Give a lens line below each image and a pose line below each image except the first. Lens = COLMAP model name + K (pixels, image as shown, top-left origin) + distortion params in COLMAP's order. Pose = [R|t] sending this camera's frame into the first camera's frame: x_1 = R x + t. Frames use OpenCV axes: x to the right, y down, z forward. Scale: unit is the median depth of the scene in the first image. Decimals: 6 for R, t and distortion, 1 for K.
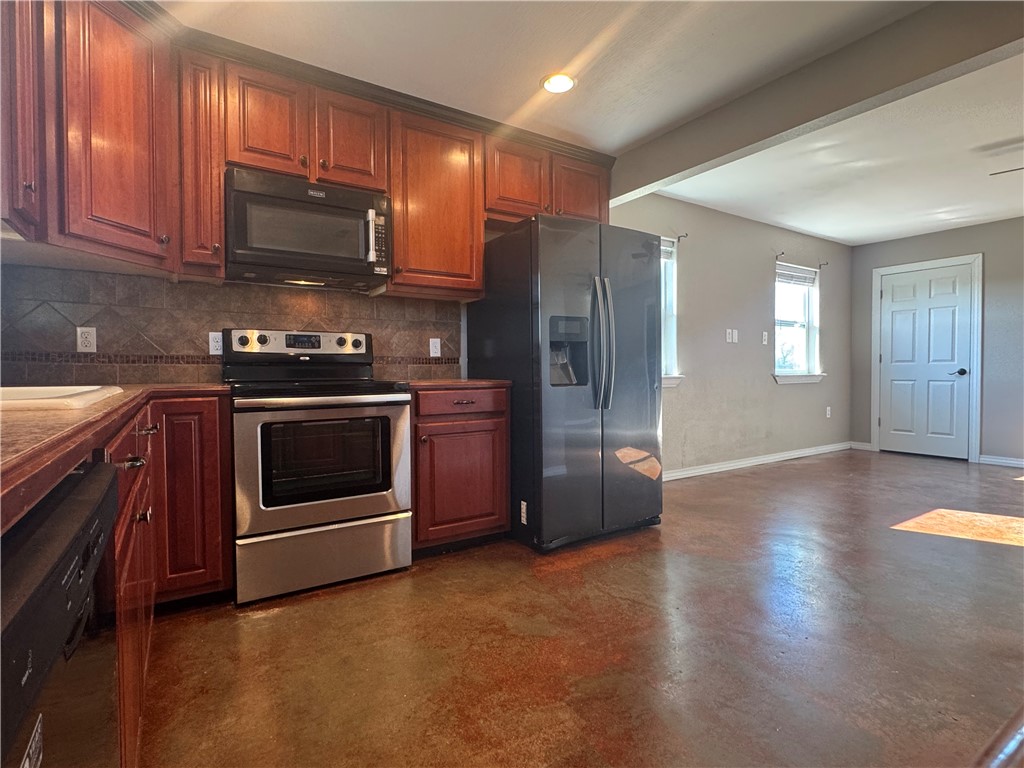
lens RADIAL K [[513.5, 0, 512.4], [0, 513.5, 386.6], [0, 0, 1]] dist [-0.000805, -0.001576]
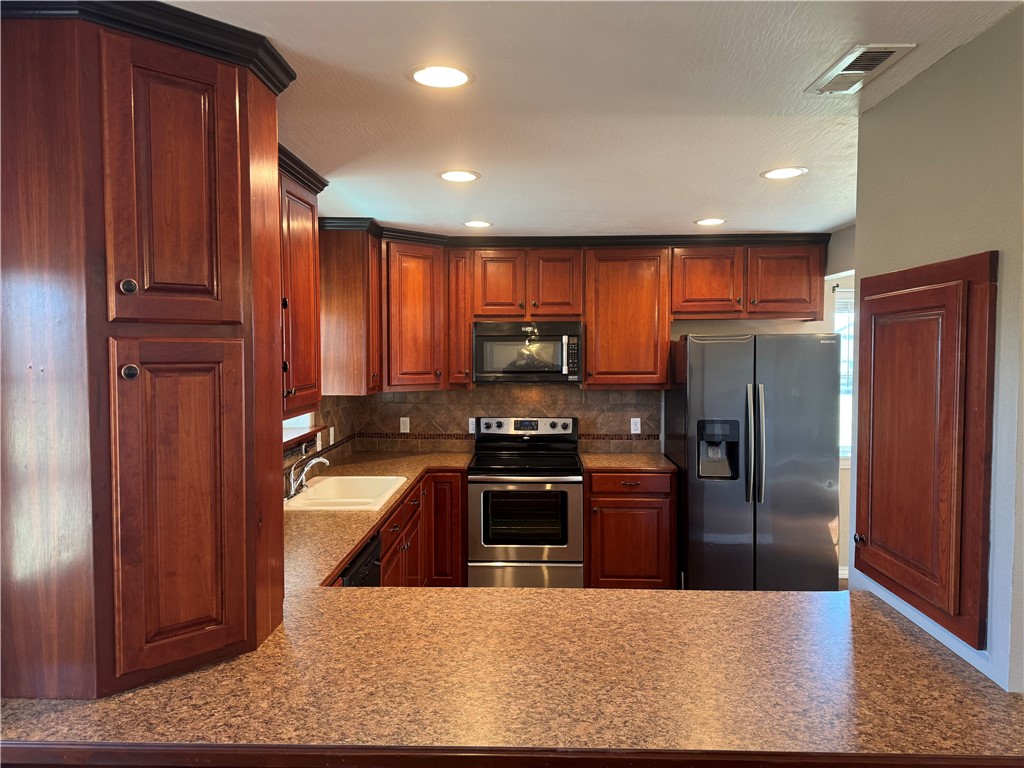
lens RADIAL K [[712.0, 0, 511.7], [0, 712.0, 382.0], [0, 0, 1]] dist [0.060668, 0.000447]
pose [[0.820836, 0.032054, -0.570263, 0.661372], [-0.021165, 0.999445, 0.025714, -0.259147], [0.570771, -0.009038, 0.821059, -0.600575]]
